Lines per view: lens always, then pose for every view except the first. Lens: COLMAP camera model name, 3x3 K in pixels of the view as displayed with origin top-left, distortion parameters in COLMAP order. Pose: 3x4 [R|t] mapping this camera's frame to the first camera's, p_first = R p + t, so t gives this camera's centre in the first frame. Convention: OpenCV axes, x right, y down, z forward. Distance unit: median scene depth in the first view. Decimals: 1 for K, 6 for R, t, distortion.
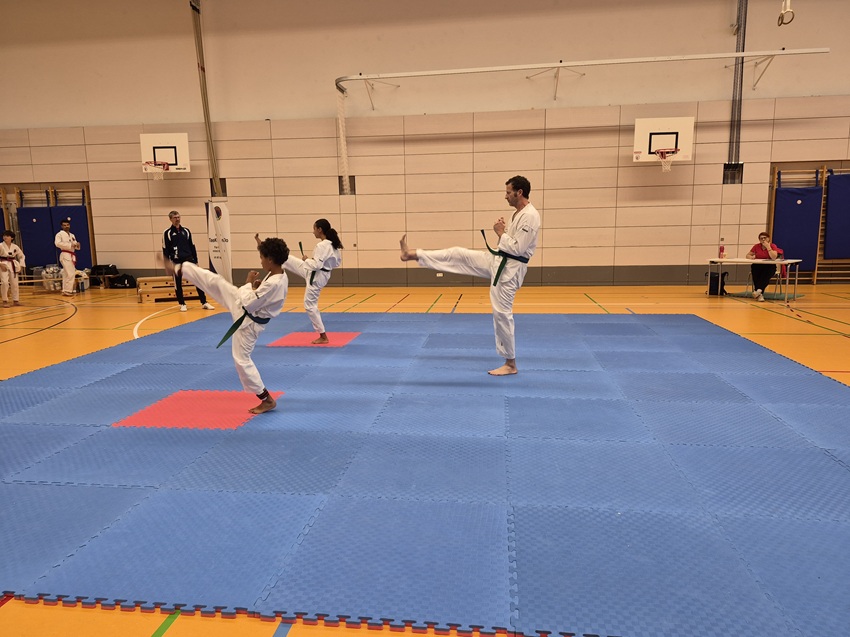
lens RADIAL K [[589.1, 0, 419.6], [0, 589.1, 317.6], [0, 0, 1]] dist [0.049252, -0.038610]
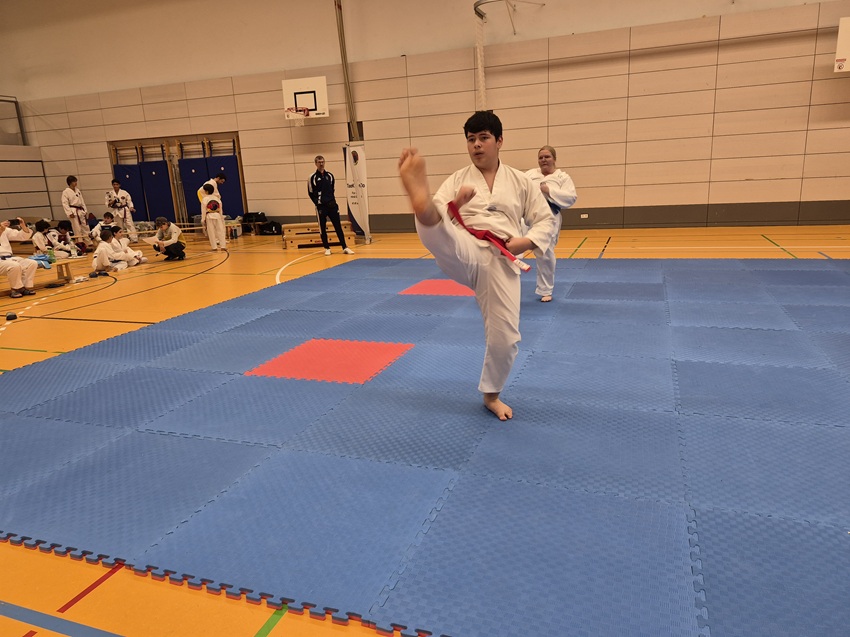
lens RADIAL K [[589.1, 0, 424.9], [0, 589.1, 320.6], [0, 0, 1]] dist [0.049252, -0.038610]
pose [[0.976002, 0.022613, -0.216584, -0.014539], [-0.001483, 0.995261, 0.097229, -0.002201], [0.217756, -0.094574, 0.971410, 0.117691]]
